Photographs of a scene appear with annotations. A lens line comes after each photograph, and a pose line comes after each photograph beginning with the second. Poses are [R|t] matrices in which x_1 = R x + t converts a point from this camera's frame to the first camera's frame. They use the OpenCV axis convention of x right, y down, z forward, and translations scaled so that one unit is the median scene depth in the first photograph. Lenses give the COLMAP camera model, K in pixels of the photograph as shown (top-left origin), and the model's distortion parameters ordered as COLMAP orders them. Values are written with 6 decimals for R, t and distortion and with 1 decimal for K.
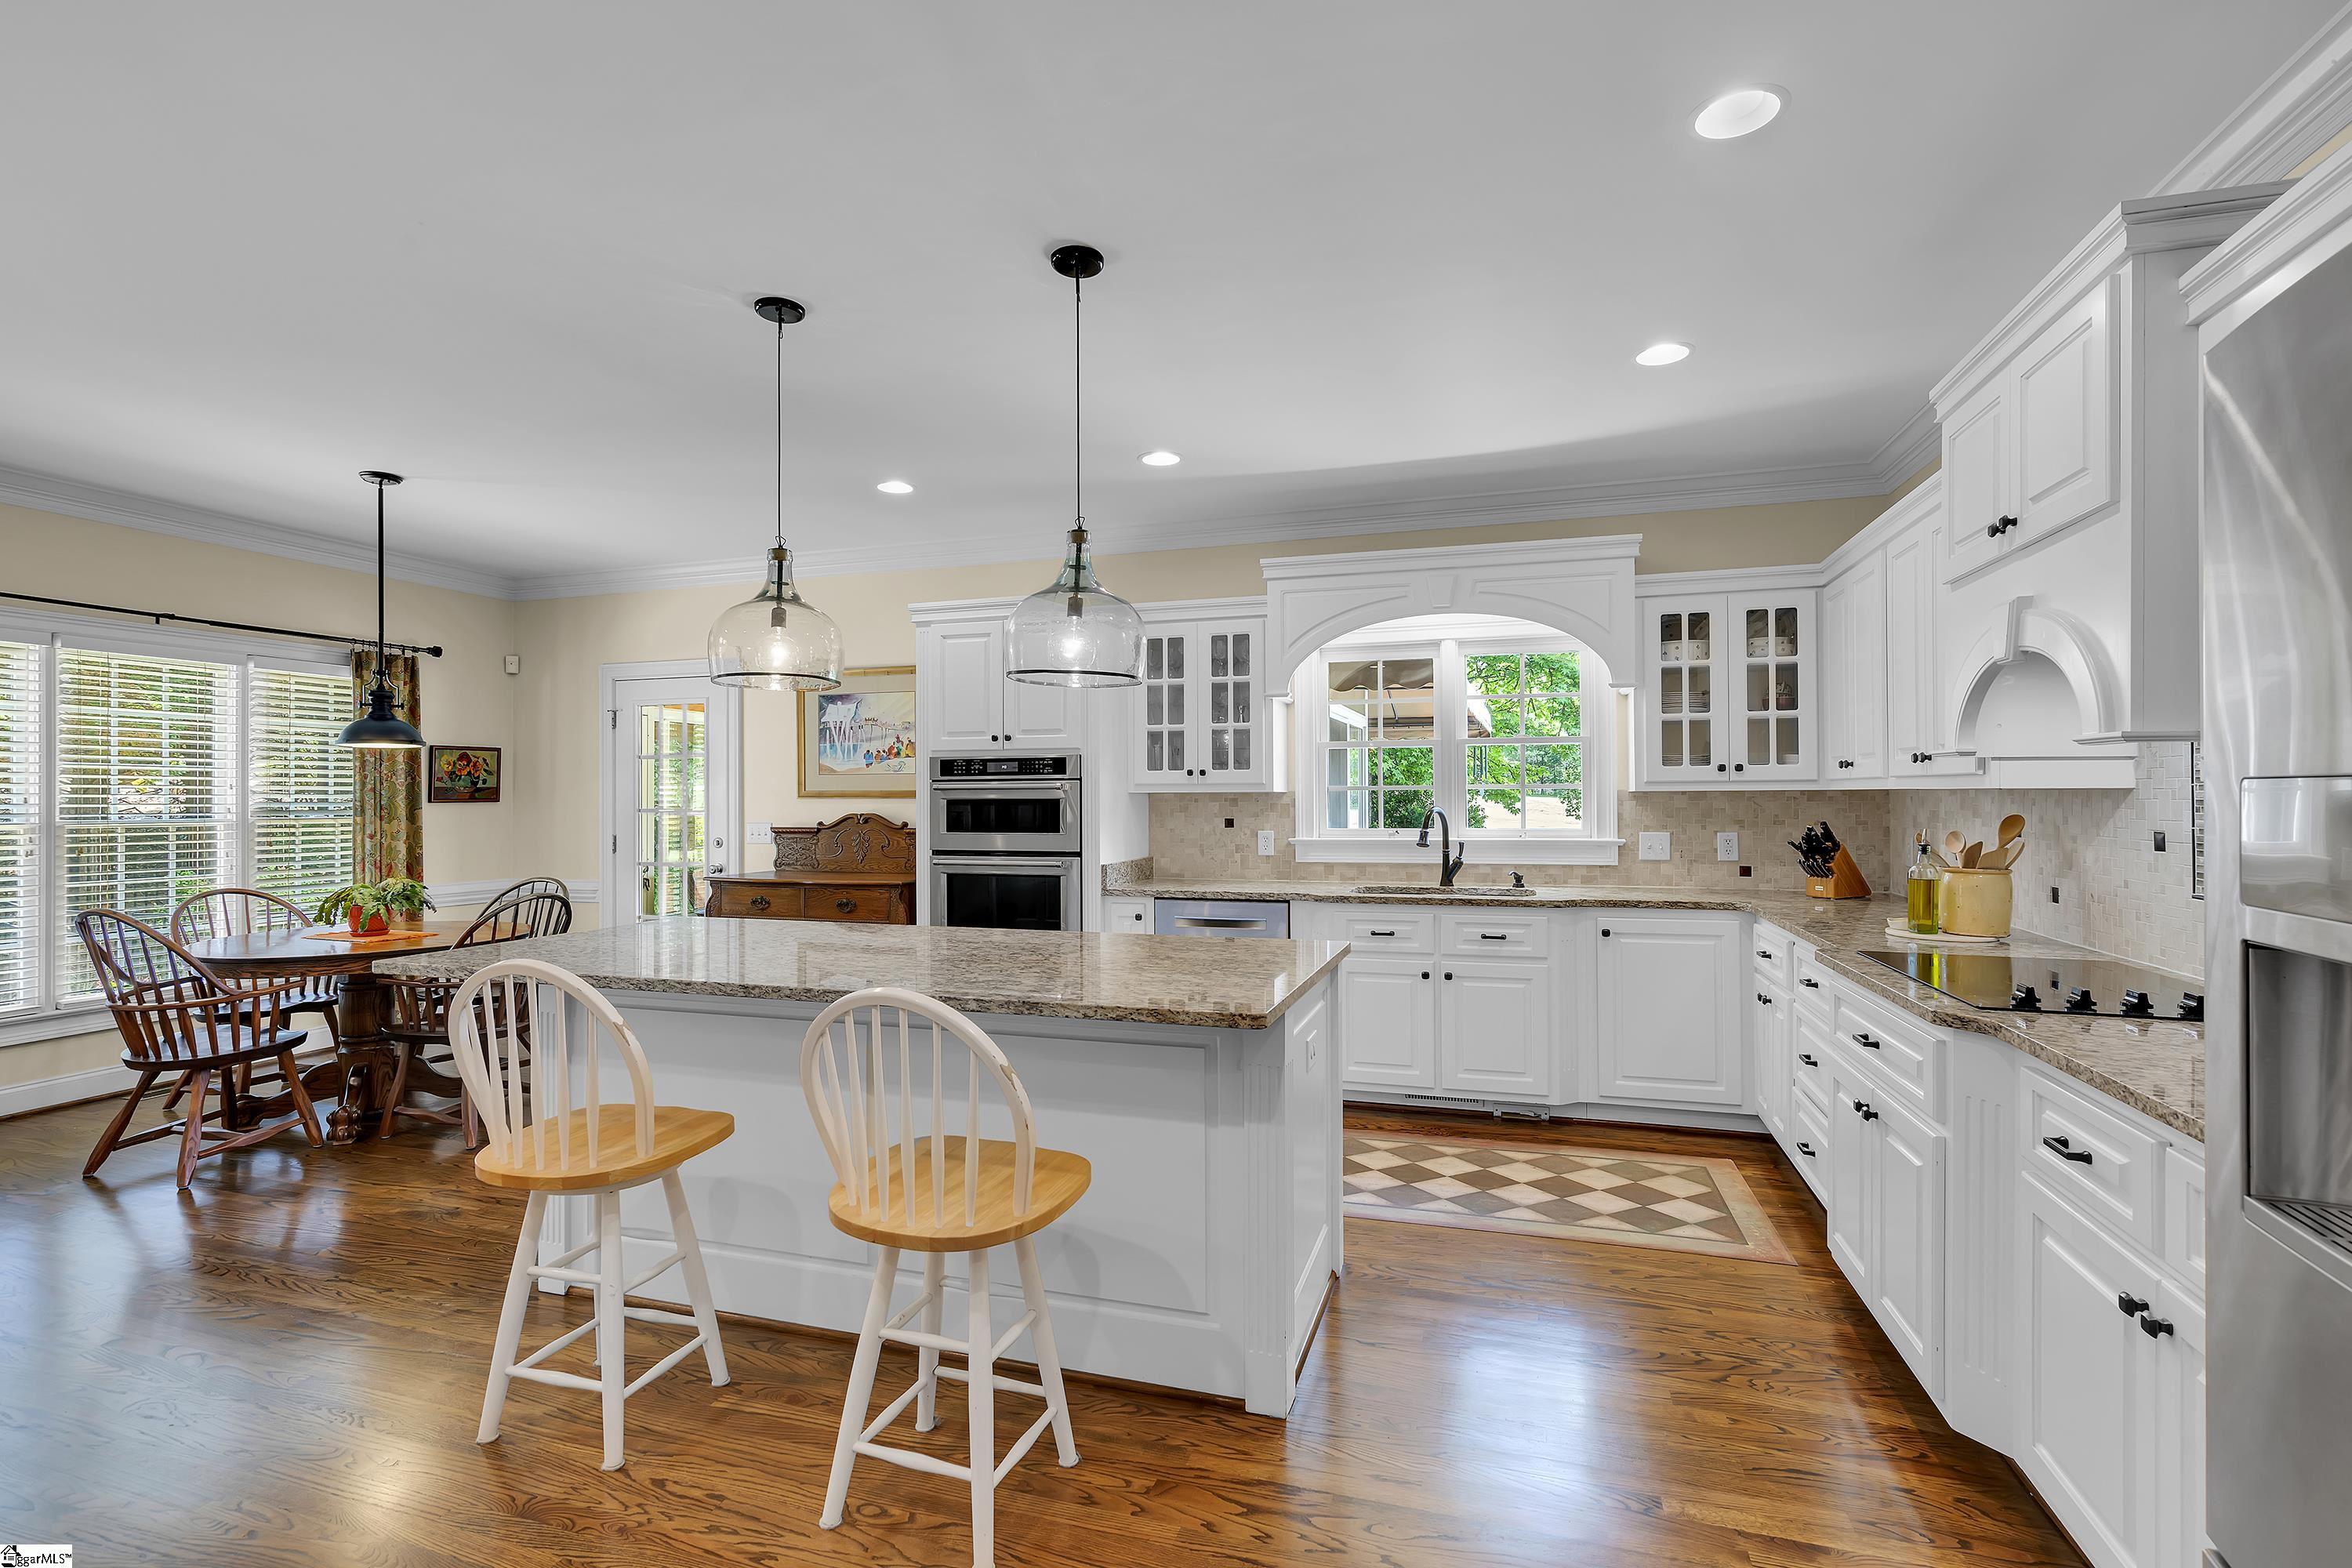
lens RADIAL K [[1103.2, 0, 1181.9], [0, 1103.2, 796.0], [0, 0, 1]] dist [-0.042014, 0.000203]
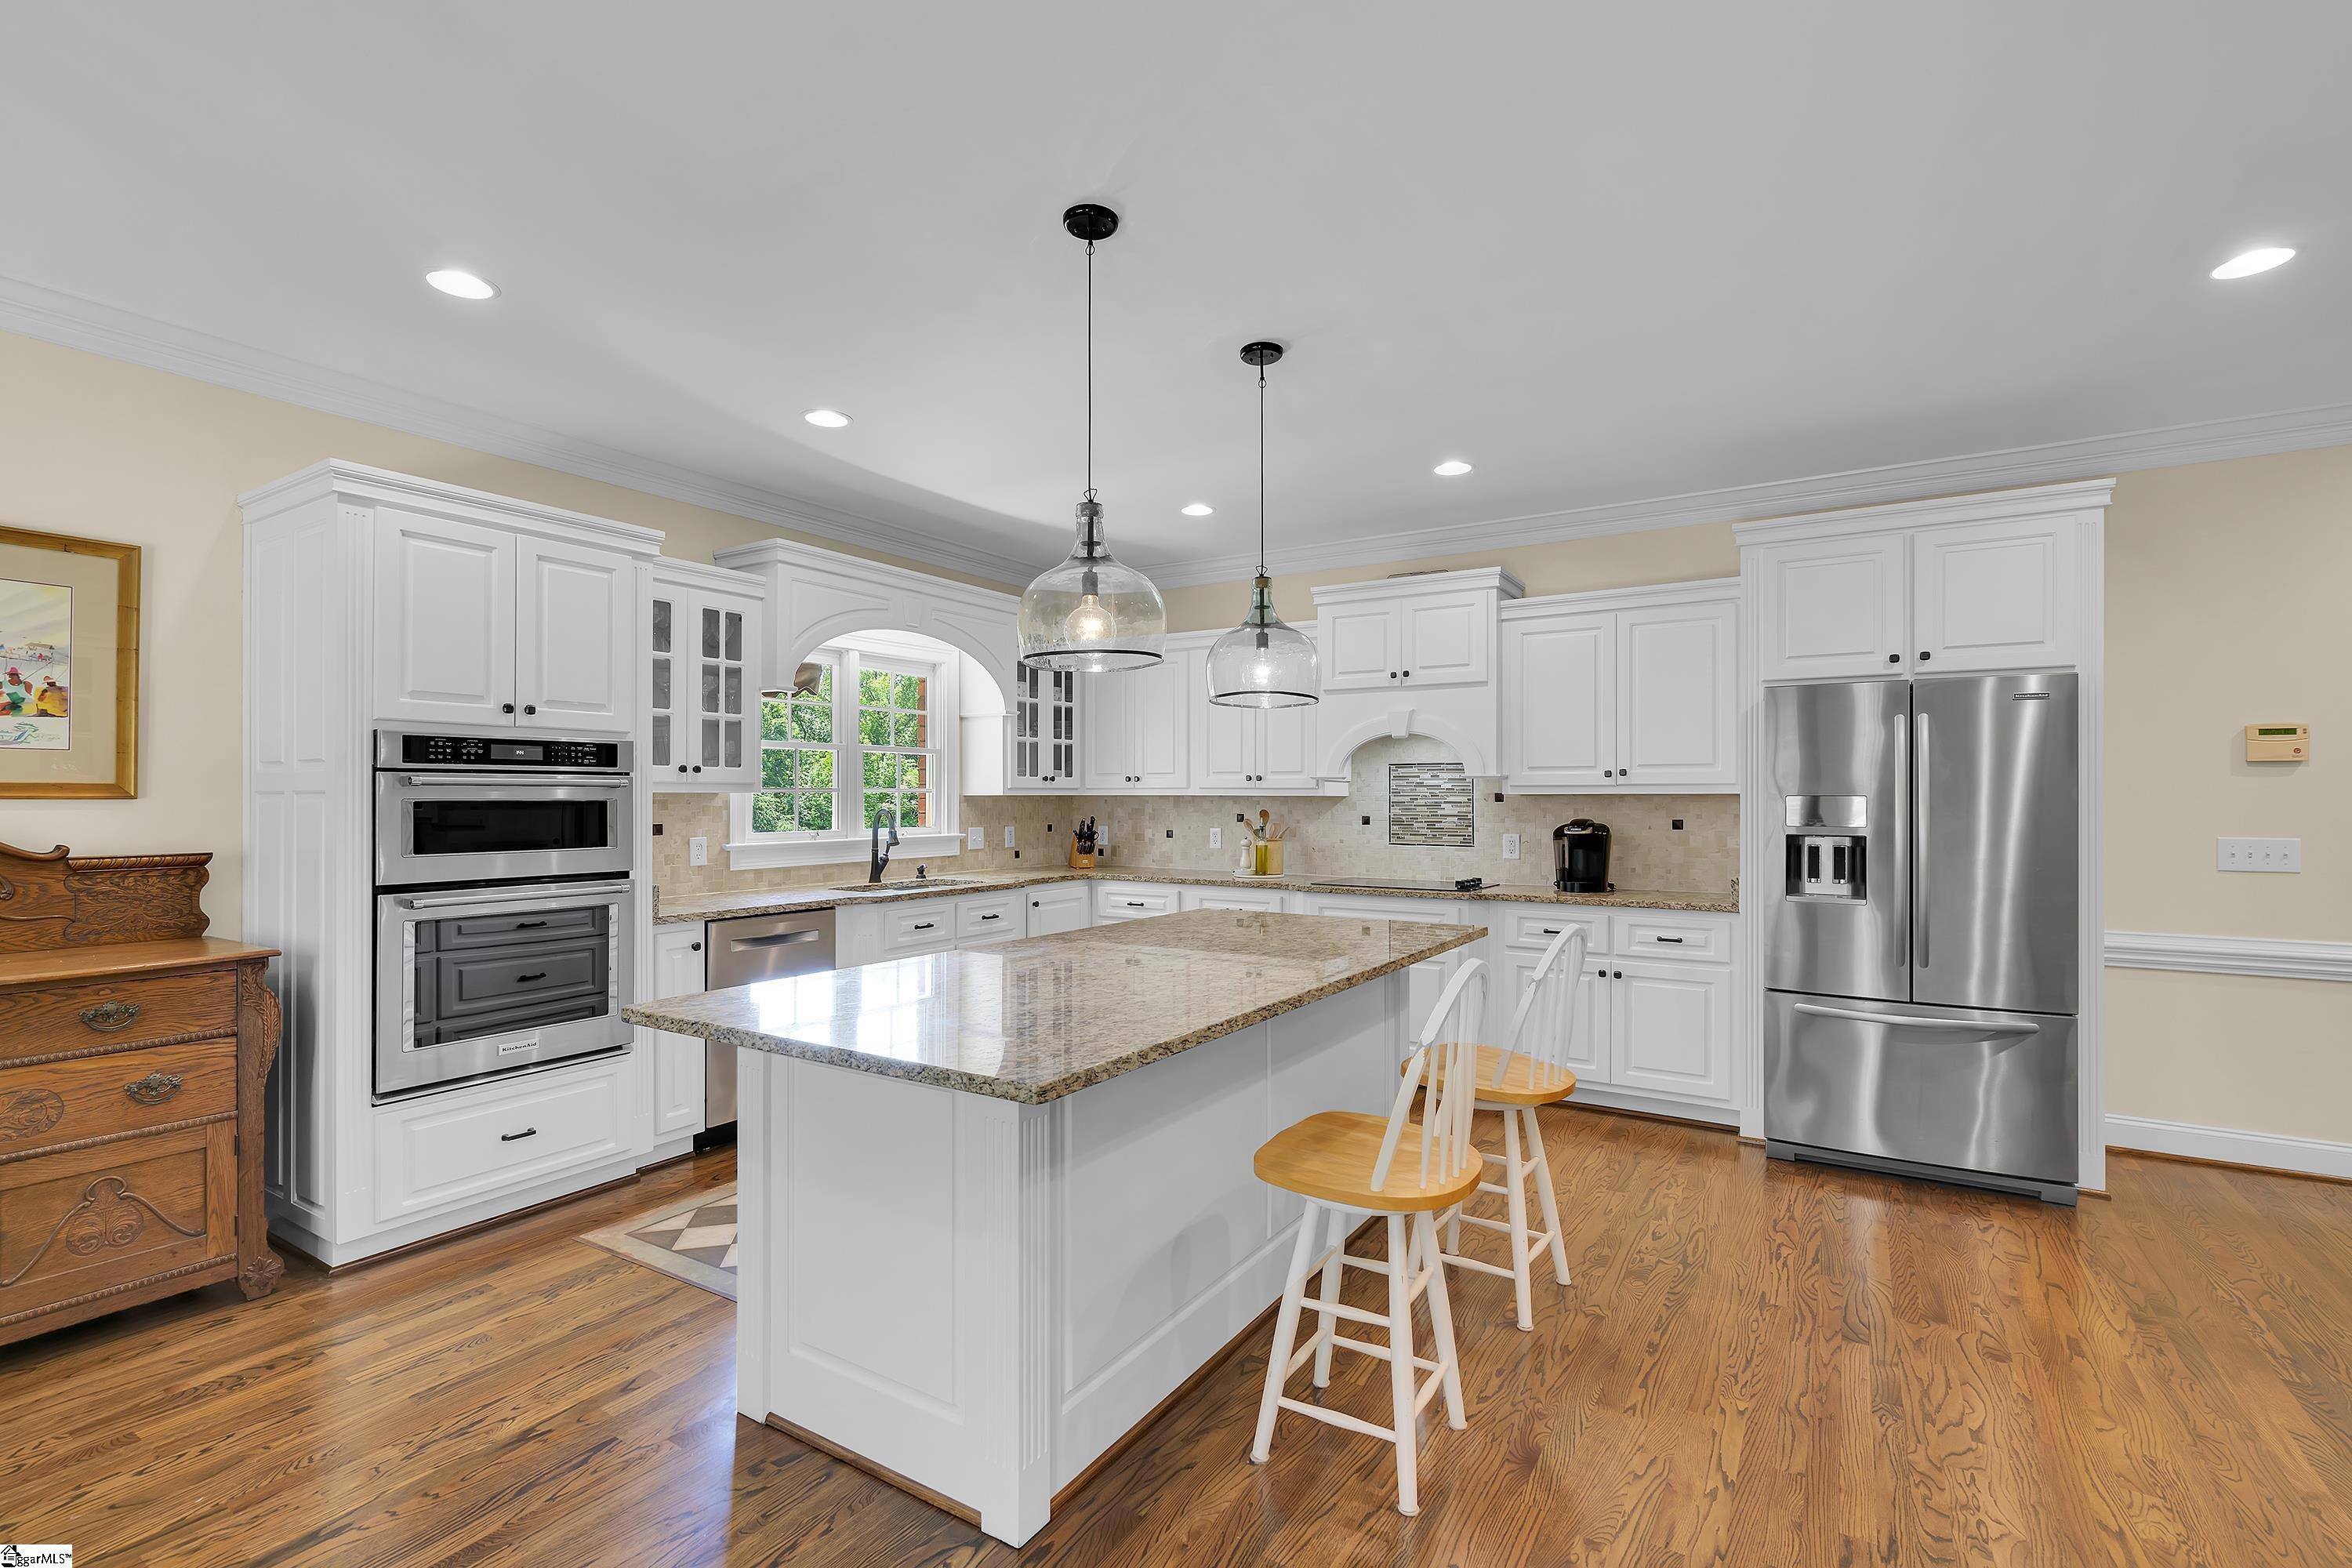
lens RADIAL K [[1113.0, 0, 1178.9], [0, 1113.0, 805.5], [0, 0, 1]] dist [-0.000006, -0.000429]
pose [[0.225648, -0.002387, 0.974206, -0.747927], [-0.001724, 0.999994, 0.002850, 0.003438], [-0.974207, -0.002323, 0.225642, 0.464025]]
